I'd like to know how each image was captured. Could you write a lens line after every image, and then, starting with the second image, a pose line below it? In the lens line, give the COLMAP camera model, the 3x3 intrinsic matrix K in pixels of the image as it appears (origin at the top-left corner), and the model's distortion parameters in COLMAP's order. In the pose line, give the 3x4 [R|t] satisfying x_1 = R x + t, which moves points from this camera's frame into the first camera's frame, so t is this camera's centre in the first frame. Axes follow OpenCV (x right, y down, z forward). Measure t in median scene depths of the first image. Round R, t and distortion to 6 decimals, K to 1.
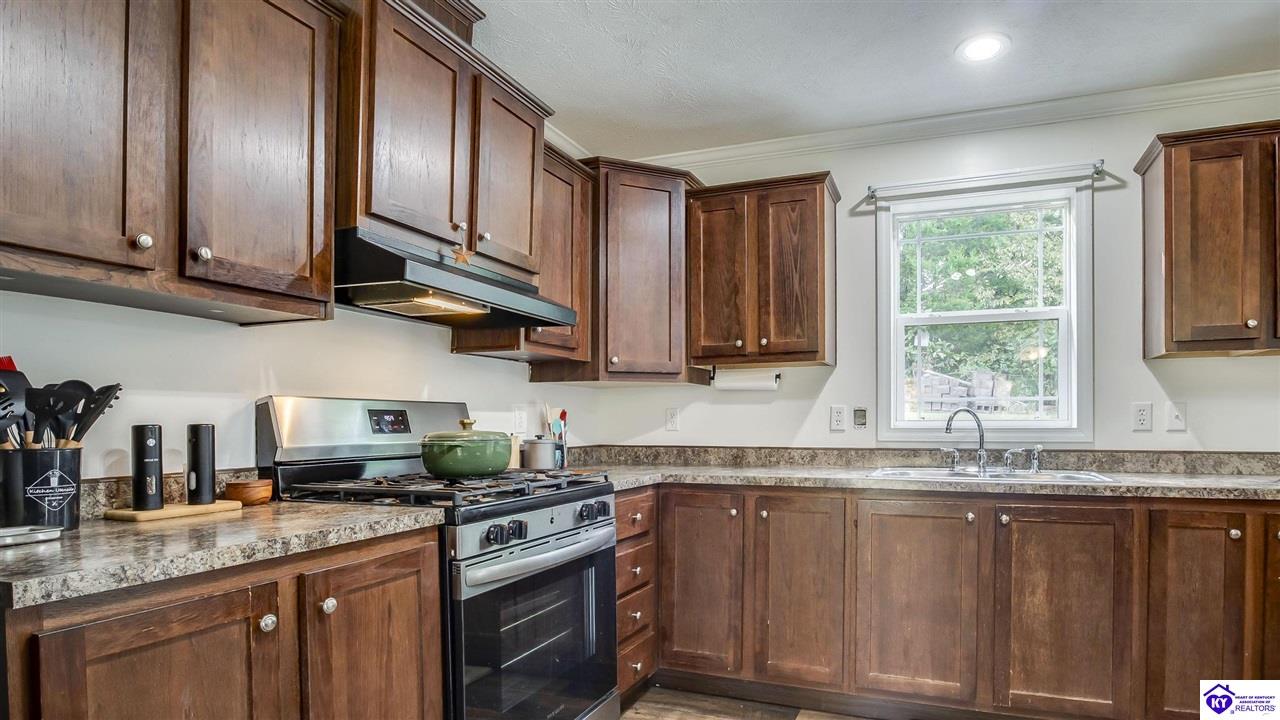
lens RADIAL K [[664.2, 0, 716.5], [0, 664.2, 406.5], [0, 0, 1]] dist [-0.003917, -0.000680]
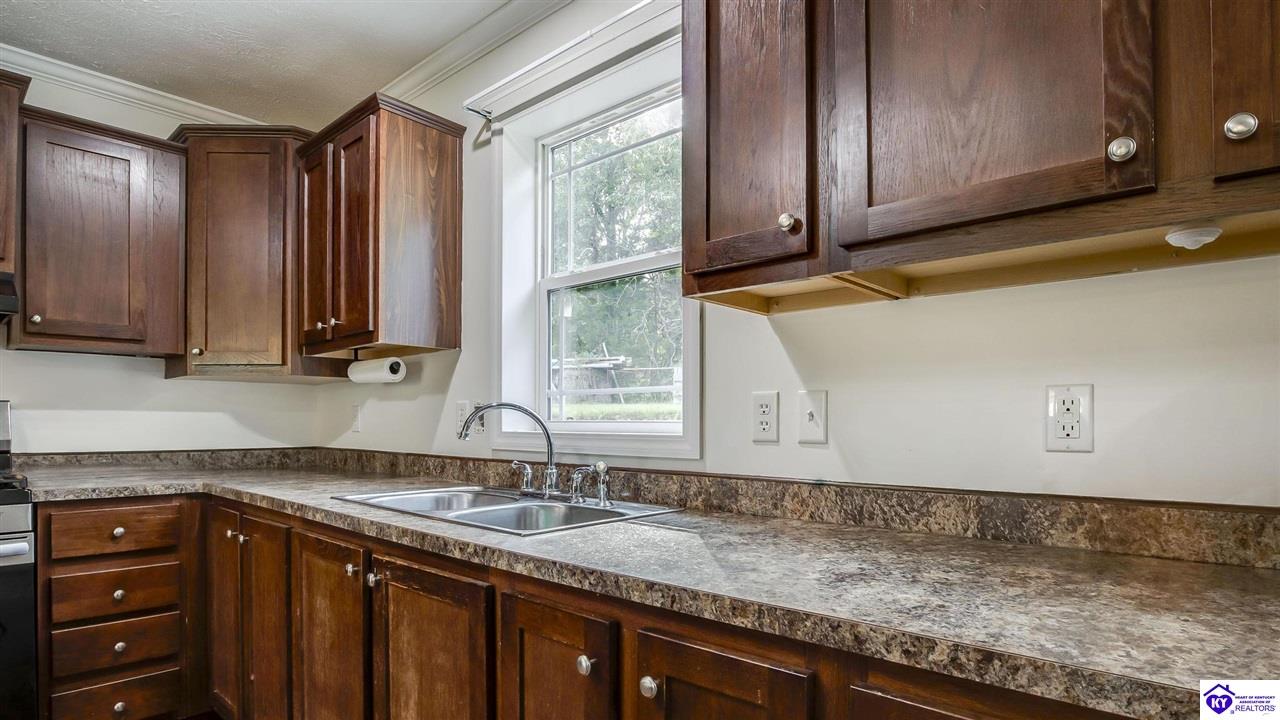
lens RADIAL K [[654.8, 0, 639.4], [0, 654.8, 409.1], [0, 0, 1]] dist [-0.046144, 0.000116]
pose [[0.924806, -0.002606, -0.380431, 0.727062], [0.003806, 0.999990, 0.002402, 0.007218], [0.380421, -0.003669, 0.924806, 0.431282]]
